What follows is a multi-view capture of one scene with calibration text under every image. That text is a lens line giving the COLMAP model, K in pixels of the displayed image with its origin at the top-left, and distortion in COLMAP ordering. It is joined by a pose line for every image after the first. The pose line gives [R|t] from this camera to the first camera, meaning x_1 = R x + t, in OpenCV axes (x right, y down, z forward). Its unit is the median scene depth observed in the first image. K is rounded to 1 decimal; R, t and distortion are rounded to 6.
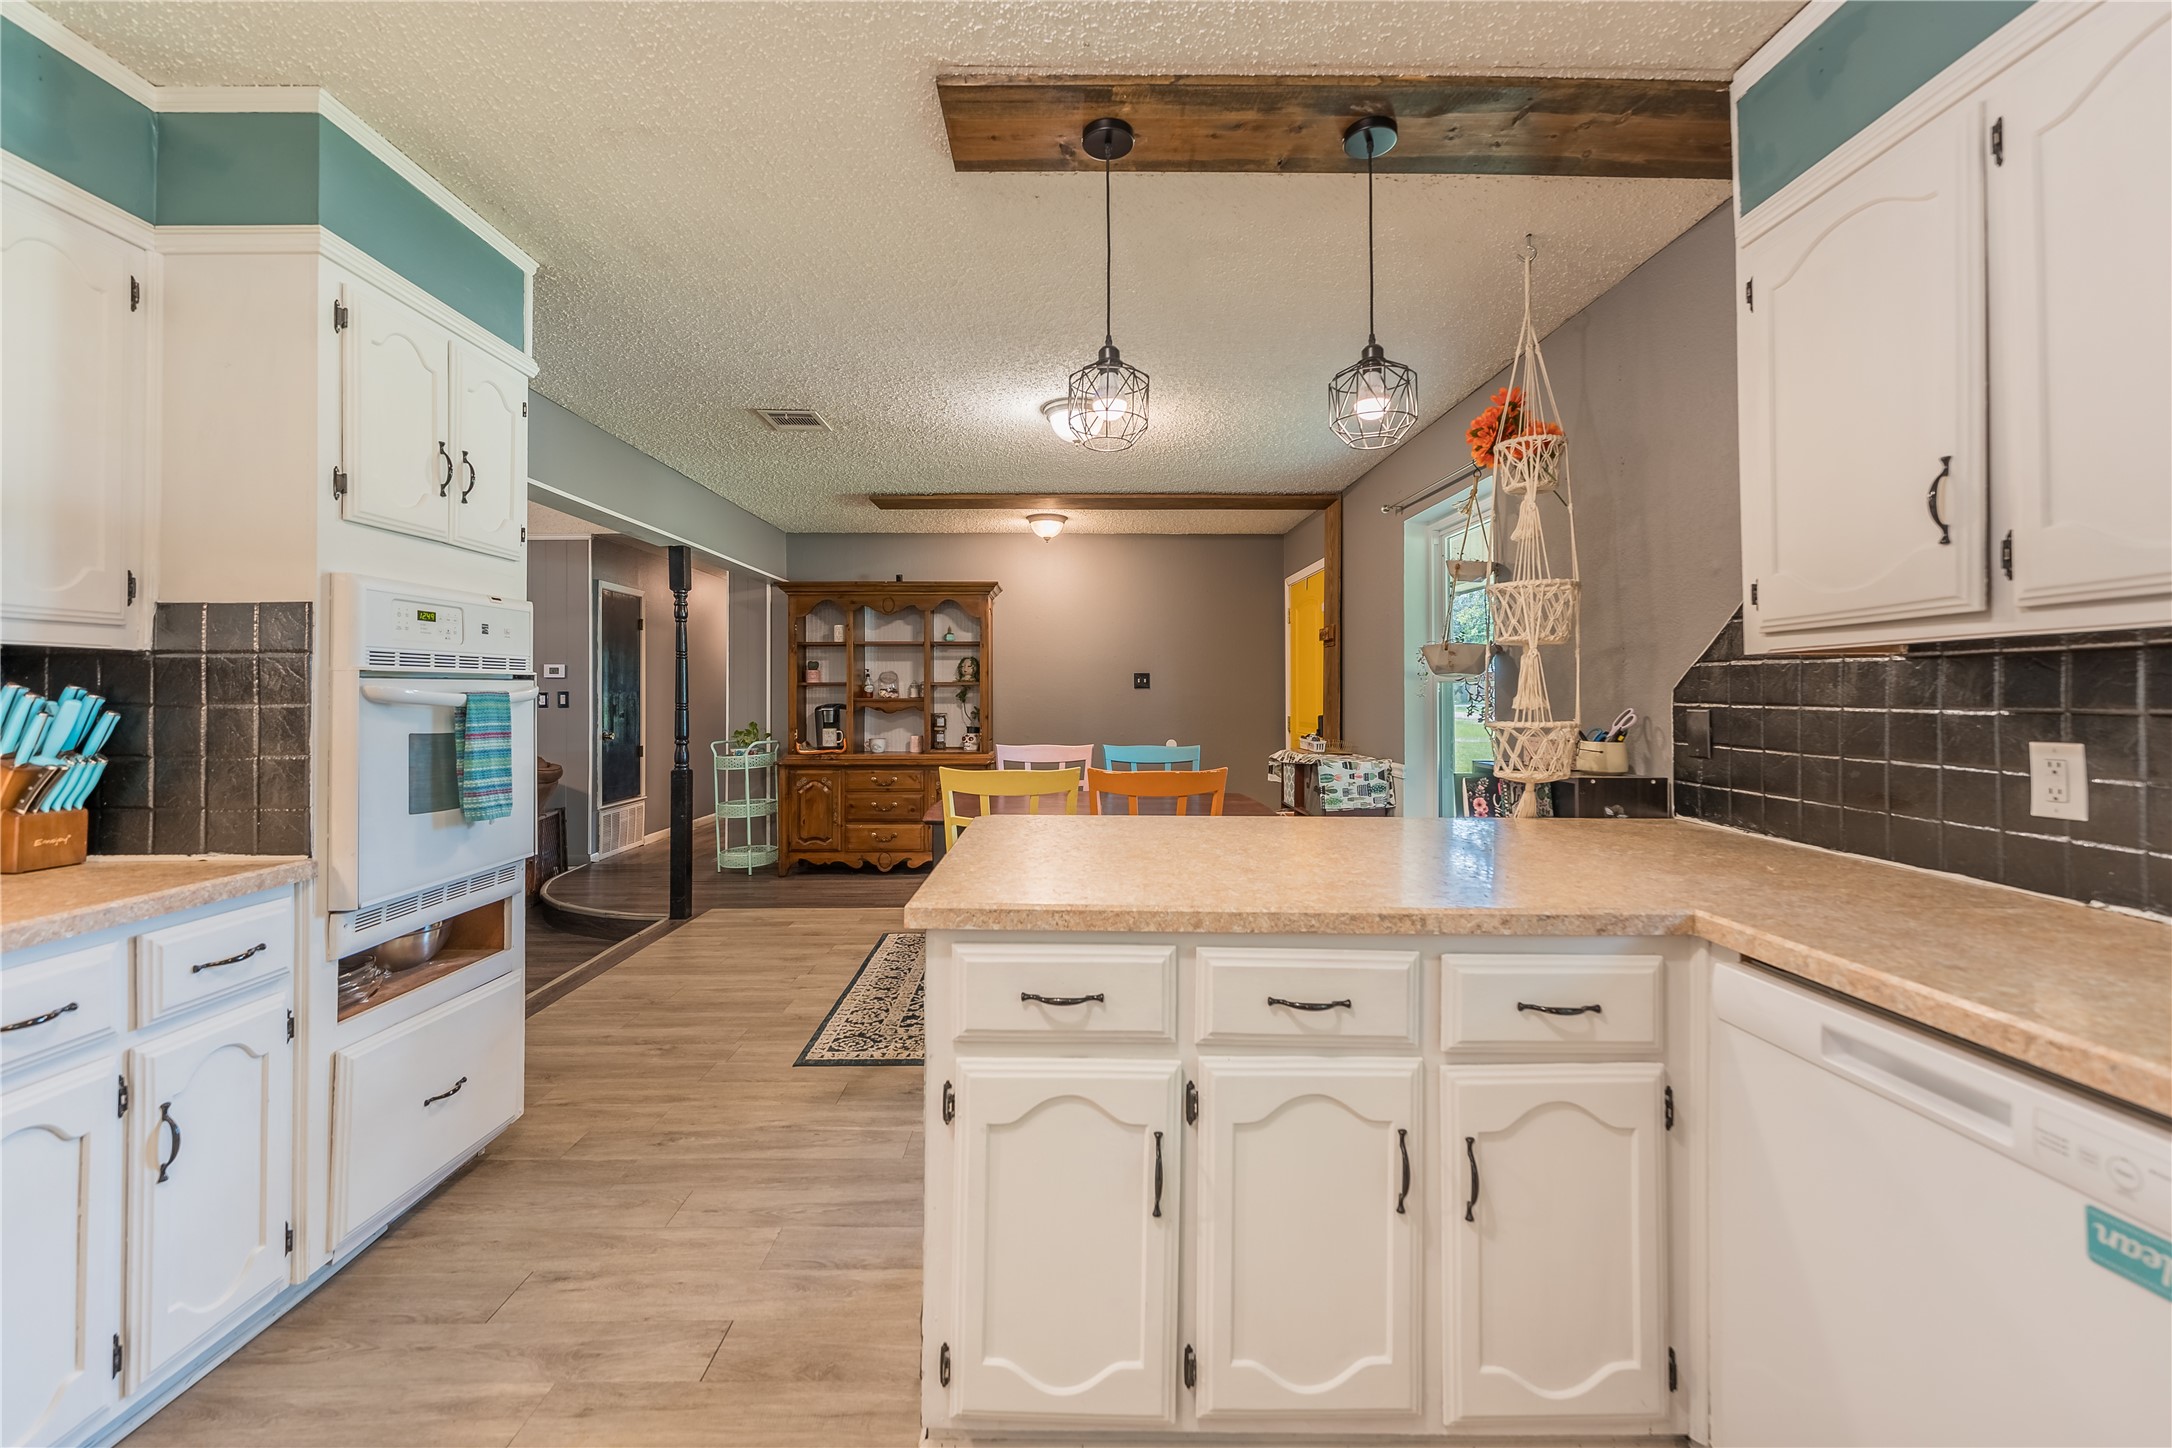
lens RADIAL K [[870.2, 0, 1074.3], [0, 870.2, 689.9], [0, 0, 1]] dist [0.001517, 0.000183]
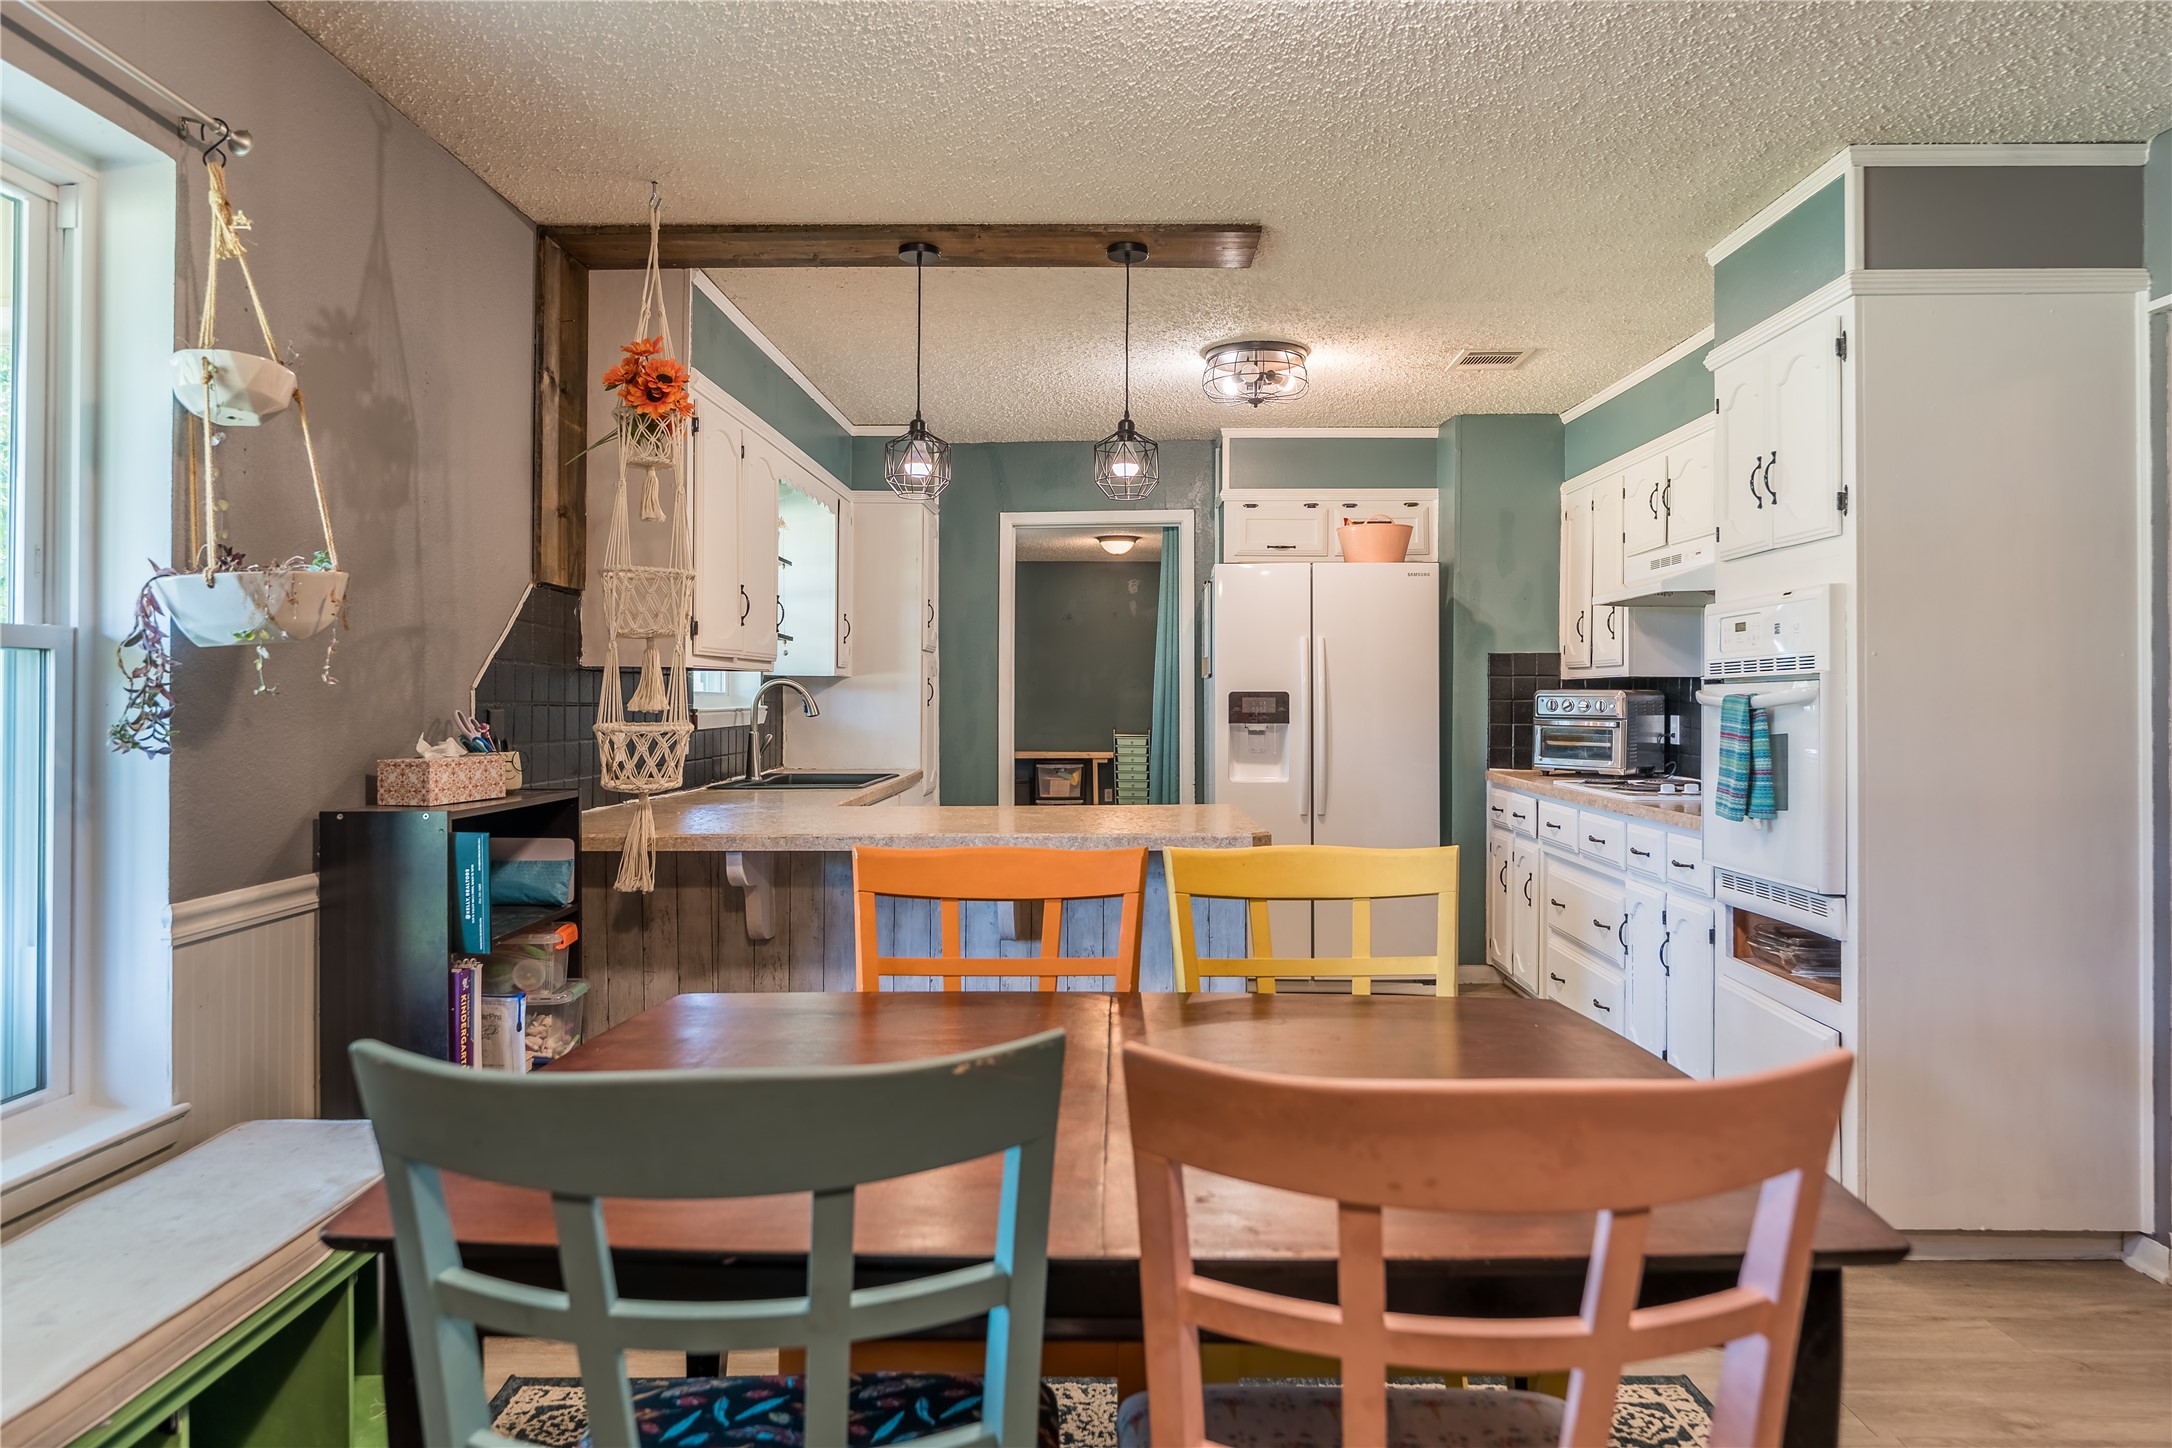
lens RADIAL K [[1324.3, 0, 1092.5], [0, 1324.3, 707.8], [0, 0, 1]] dist [0.031678, 0.000464]
pose [[-0.999713, -0.003070, 0.023753, 0.062297], [-0.003104, 0.999994, -0.001399, 0.034431], [-0.023749, -0.001473, -0.999717, 3.943637]]
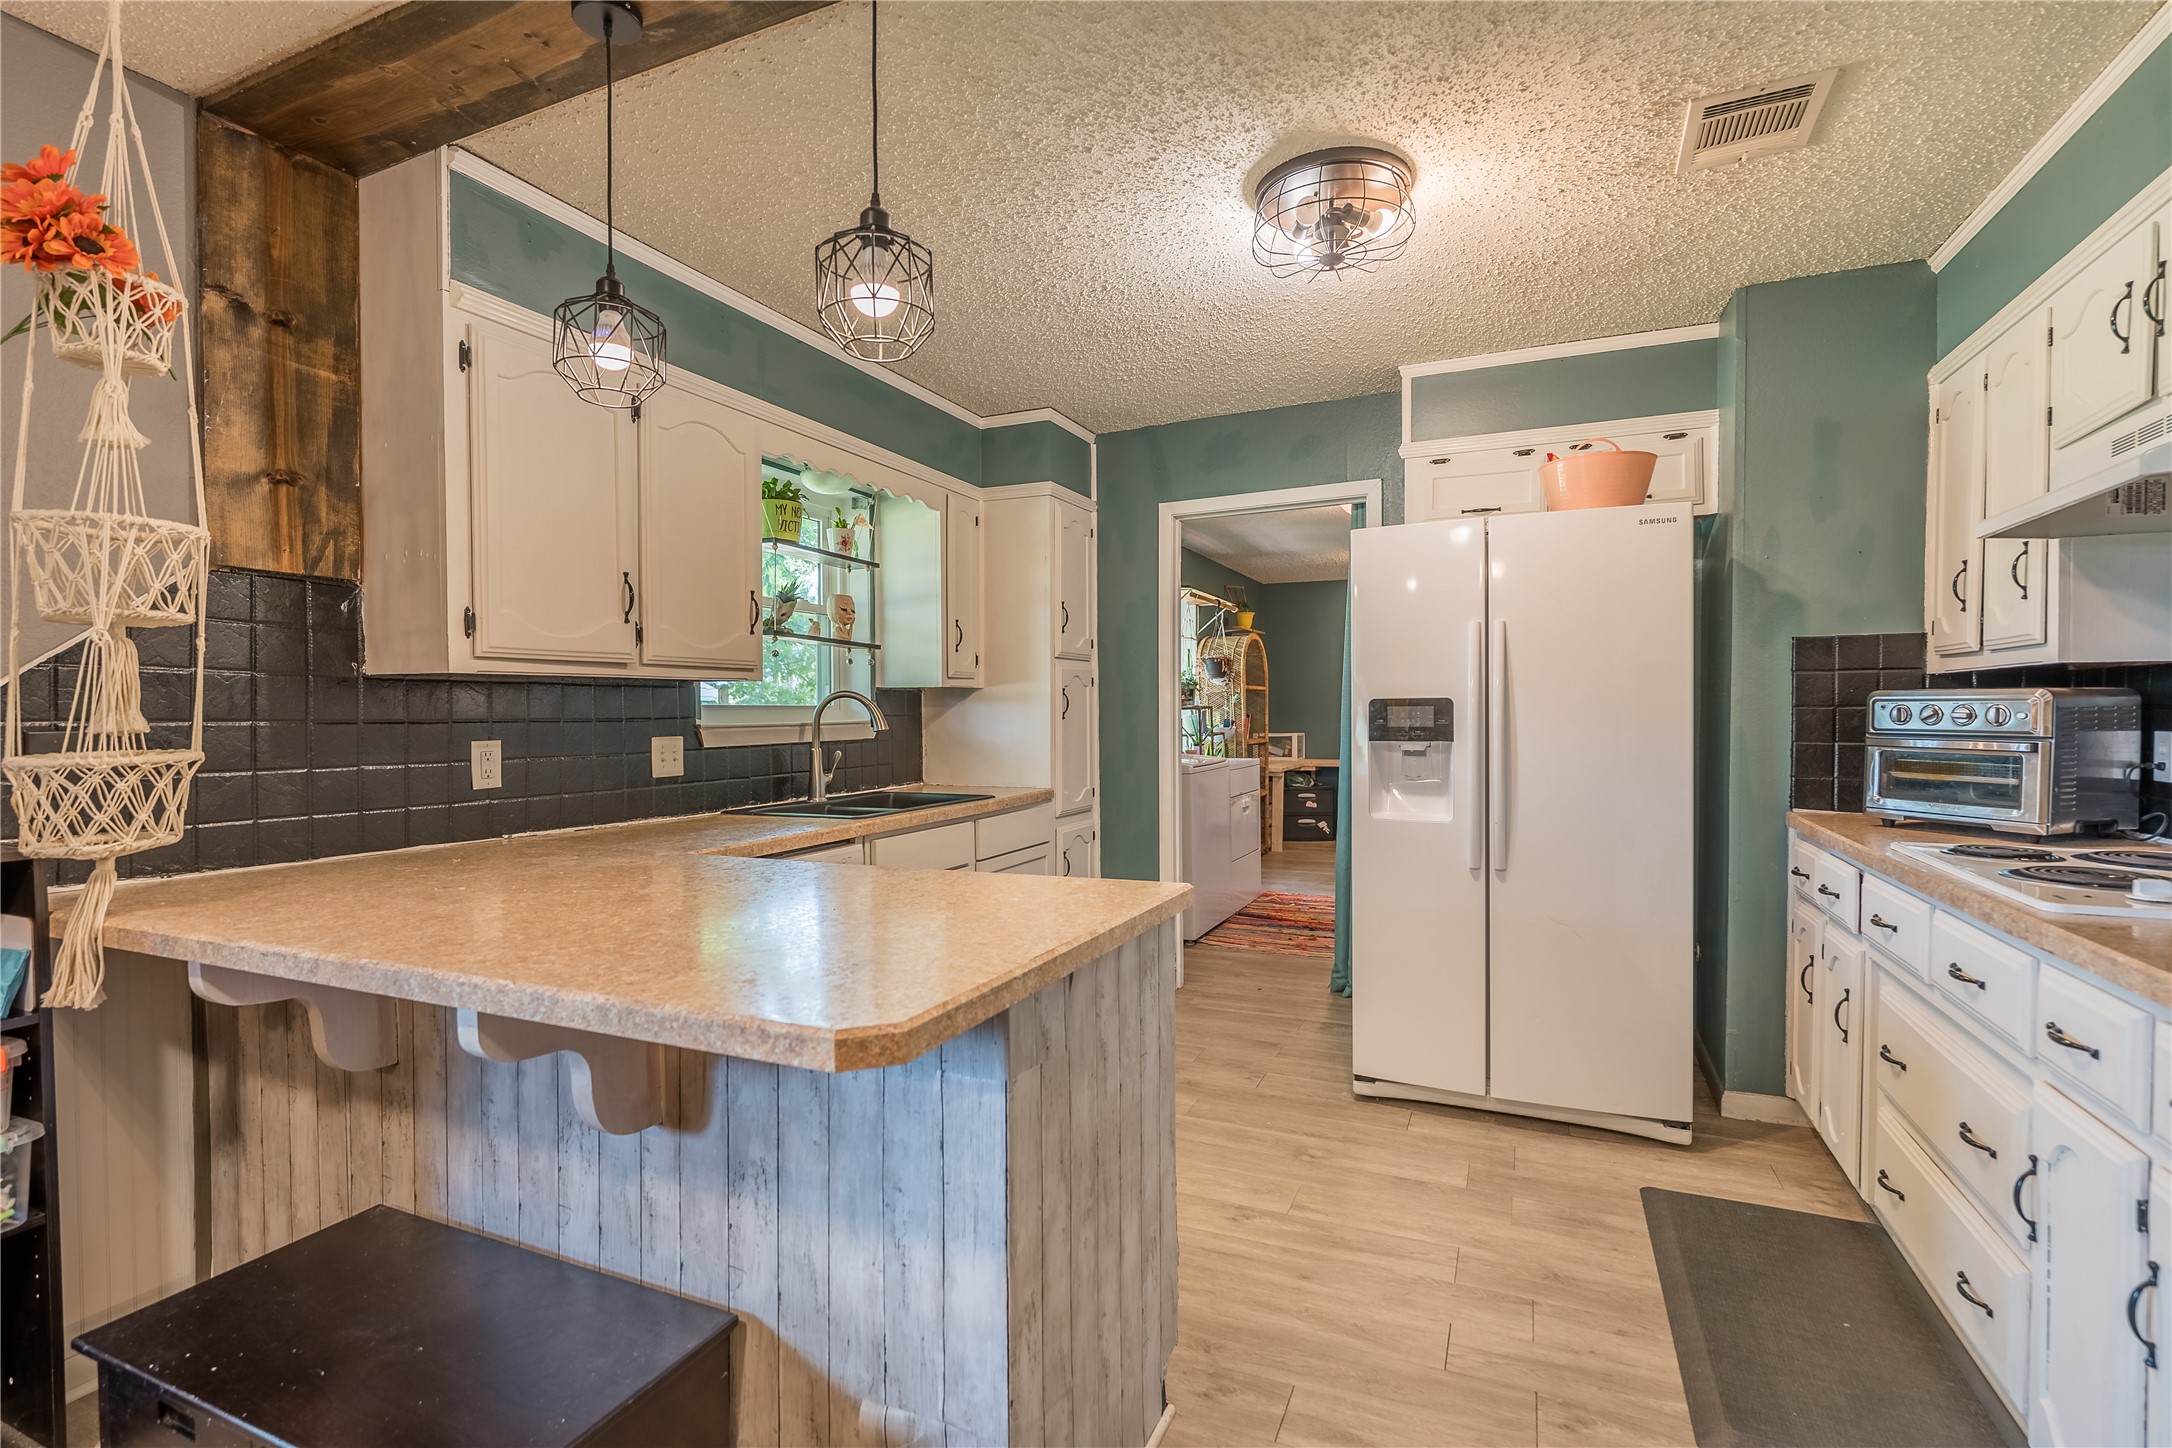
lens RADIAL K [[996.7, 0, 1083.4], [0, 996.7, 735.8], [0, 0, 1]] dist [0.000568, 0.000645]
pose [[-0.910180, -0.006141, 0.414167, -0.606624], [0.001118, 0.999850, 0.017284, 0.023062], [-0.414211, 0.016194, -0.910037, 2.242717]]
